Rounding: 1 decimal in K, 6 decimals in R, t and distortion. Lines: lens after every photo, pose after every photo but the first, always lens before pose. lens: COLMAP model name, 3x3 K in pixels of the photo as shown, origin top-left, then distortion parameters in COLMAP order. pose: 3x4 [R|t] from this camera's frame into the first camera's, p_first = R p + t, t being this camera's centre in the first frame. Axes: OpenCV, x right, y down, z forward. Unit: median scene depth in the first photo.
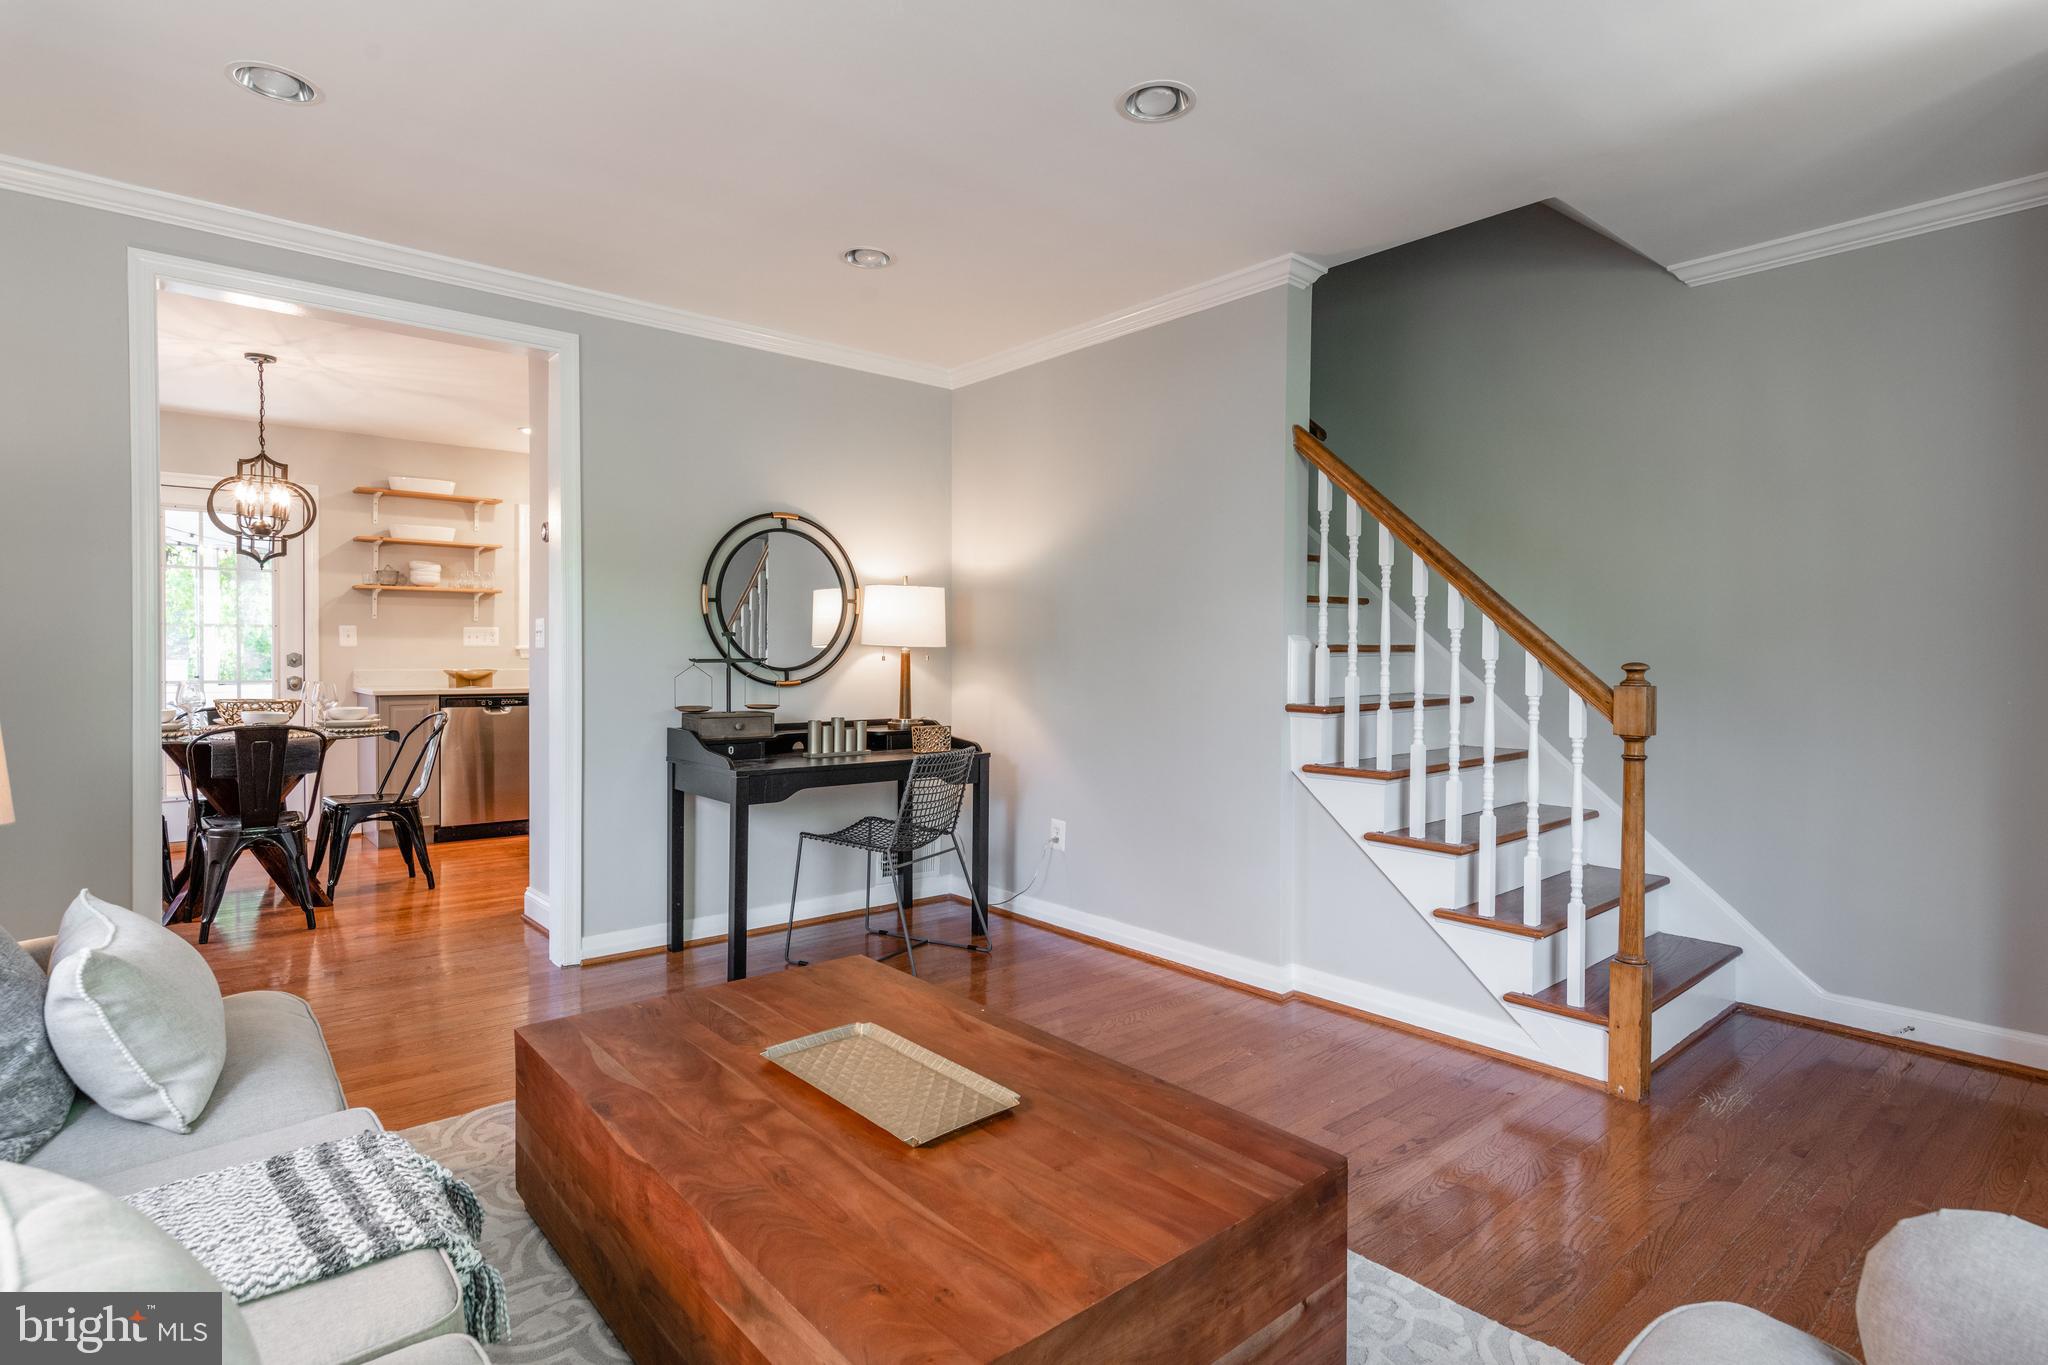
lens RADIAL K [[1051.5, 0, 1029.9], [0, 1051.5, 665.8], [0, 0, 1]] dist [-0.002538, 0.000246]
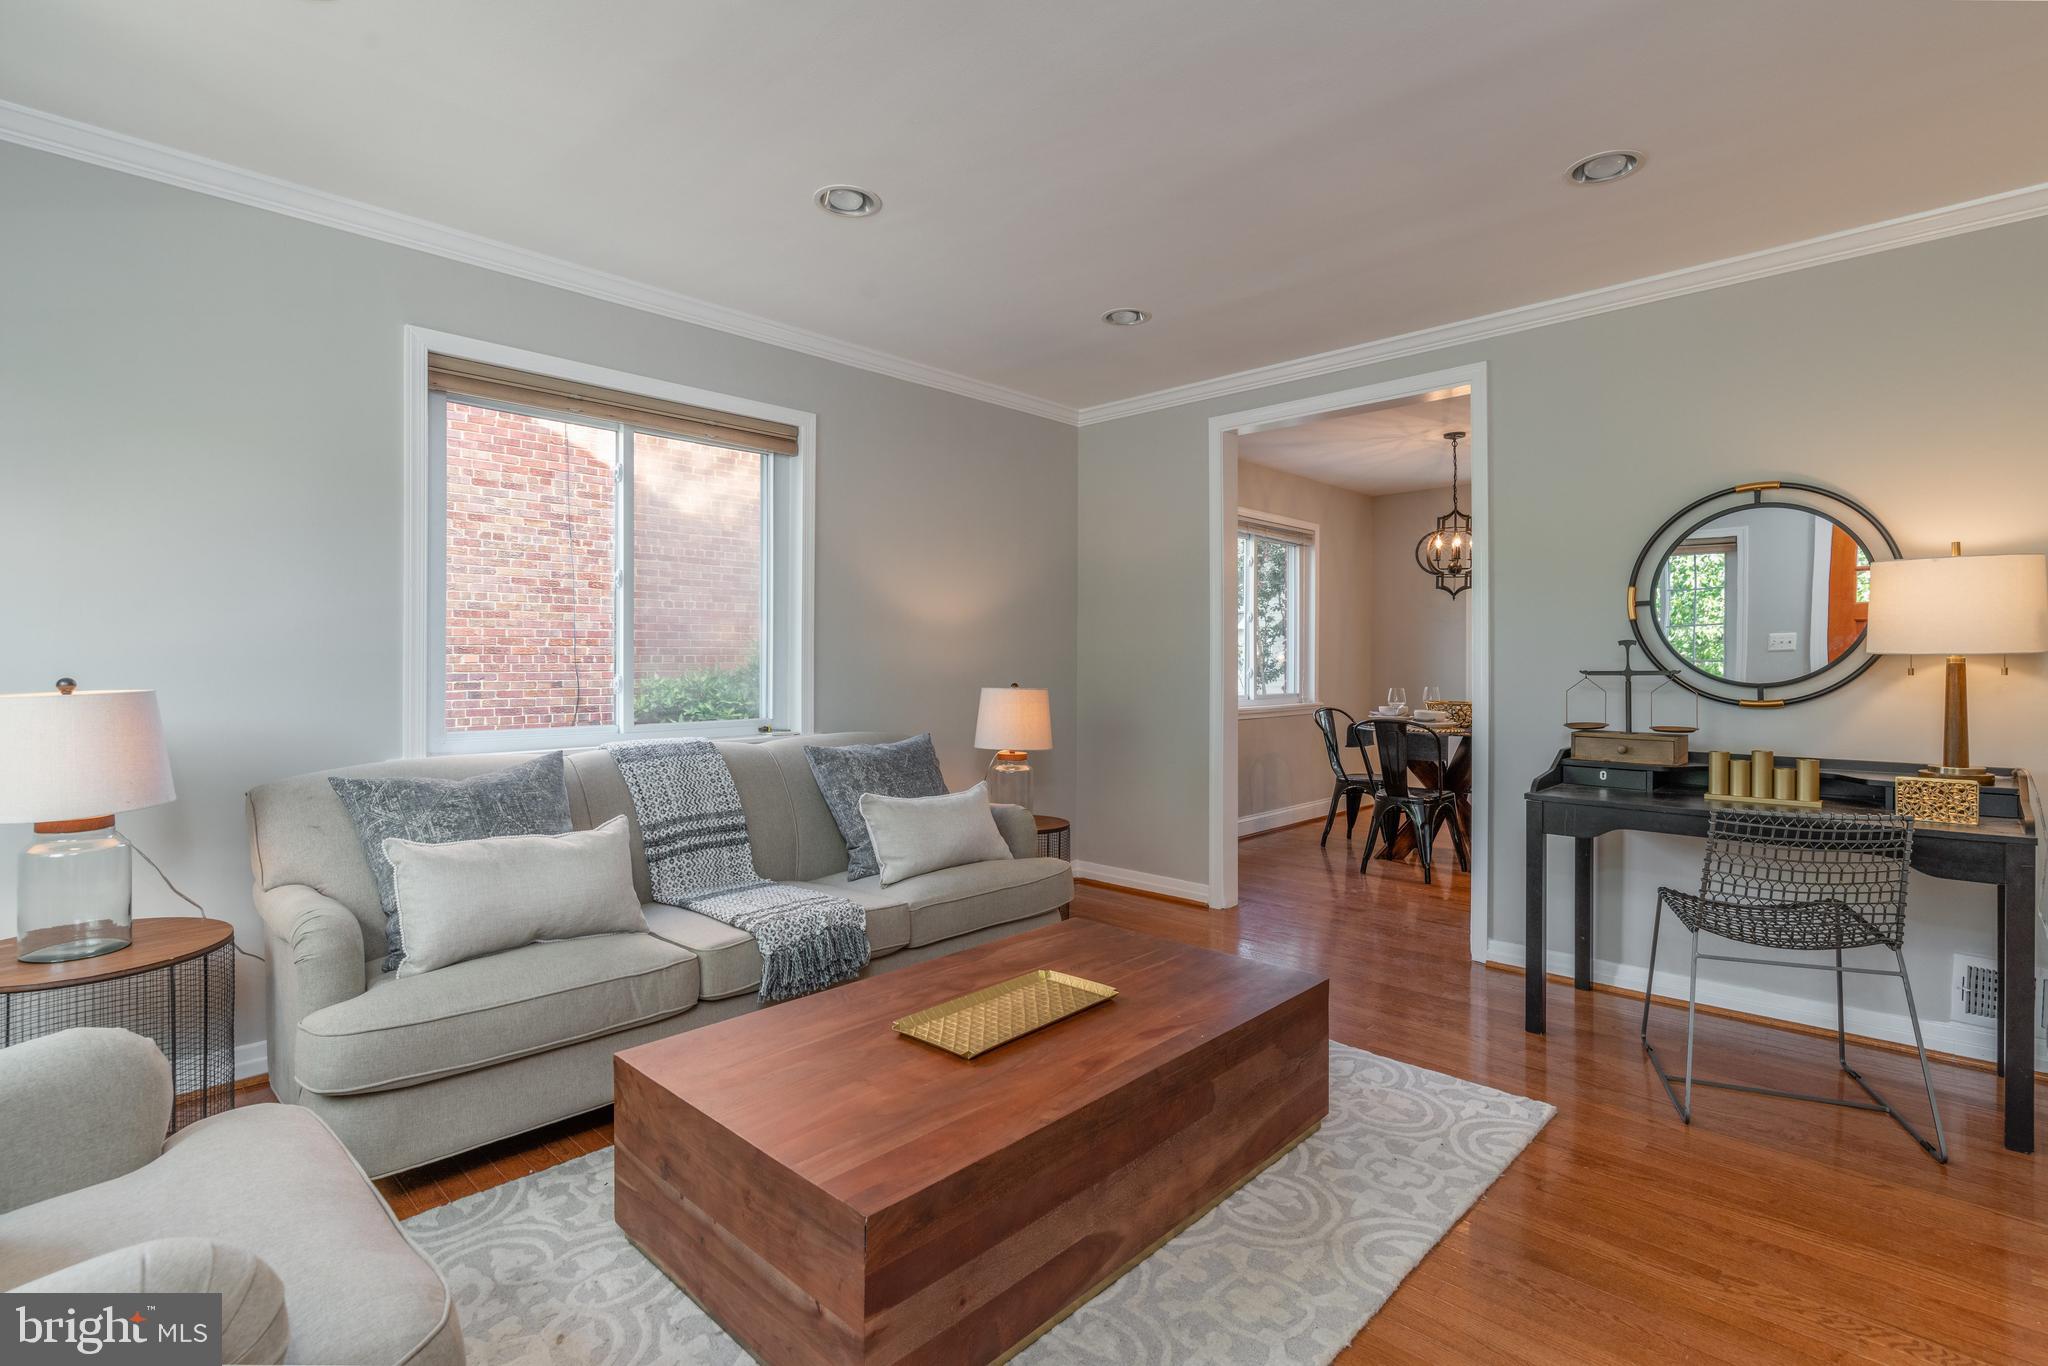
lens RADIAL K [[976.4, 0, 1020.0], [0, 976.4, 667.5], [0, 0, 1]] dist [0.002544, 0.000665]
pose [[0.091207, -0.001169, -0.995831, 0.431928], [-0.014520, 0.999891, -0.002504, -0.000100], [0.995726, 0.014688, 0.091180, 0.396670]]
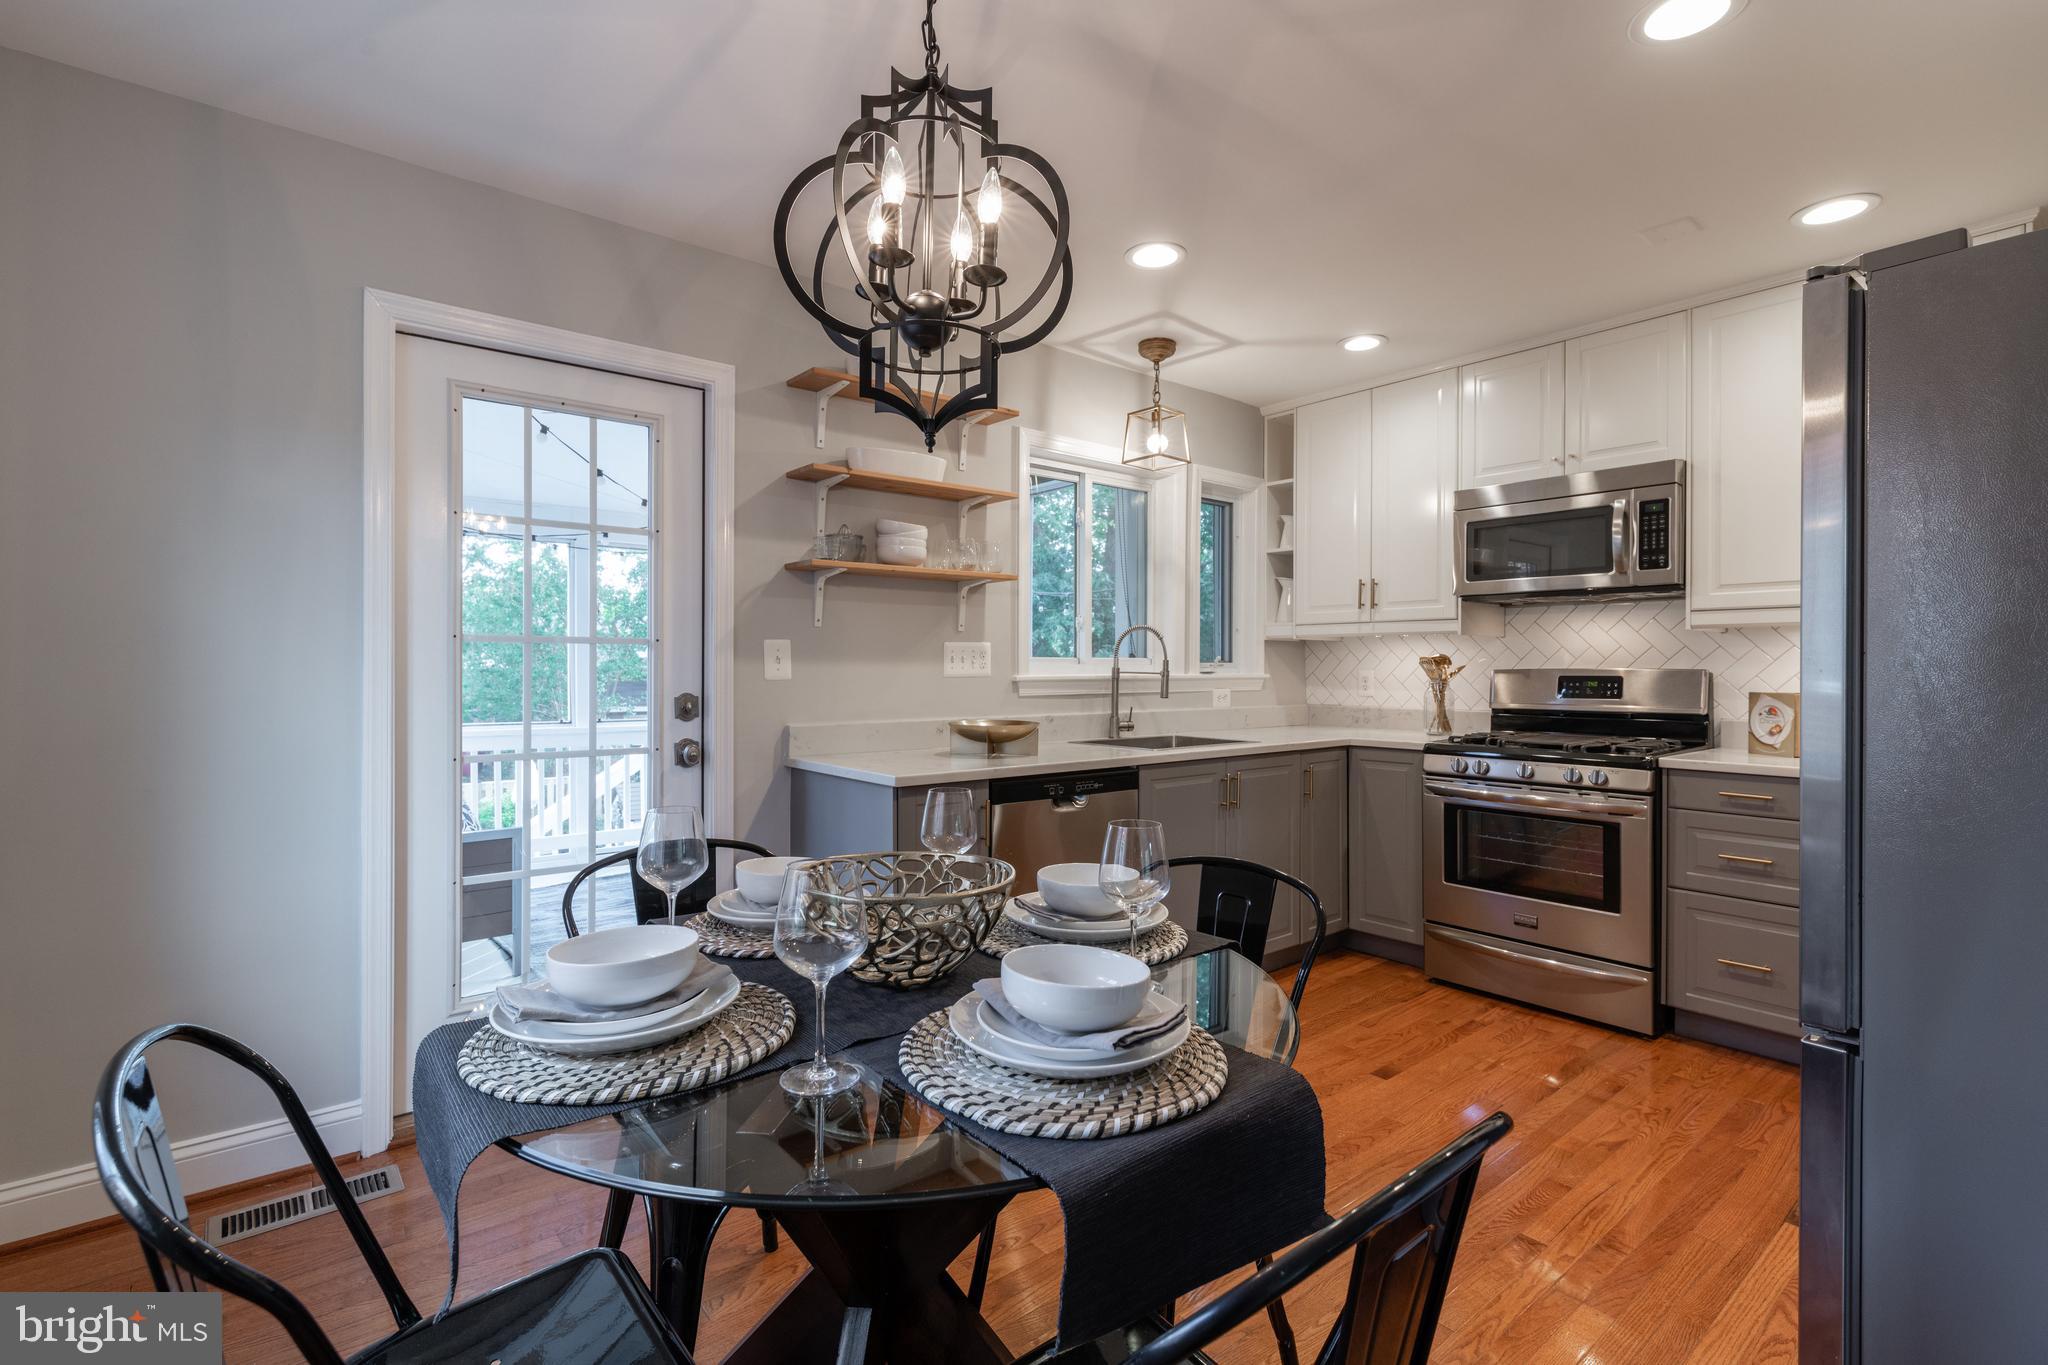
lens RADIAL K [[939.5, 0, 1027.0], [0, 939.5, 666.5], [0, 0, 1]] dist [0.003634, 0.000673]
pose [[0.999771, -0.001889, -0.021303, -0.750049], [0.001584, 0.999896, -0.014326, -0.025950], [0.021328, 0.014289, 0.999670, 0.781465]]
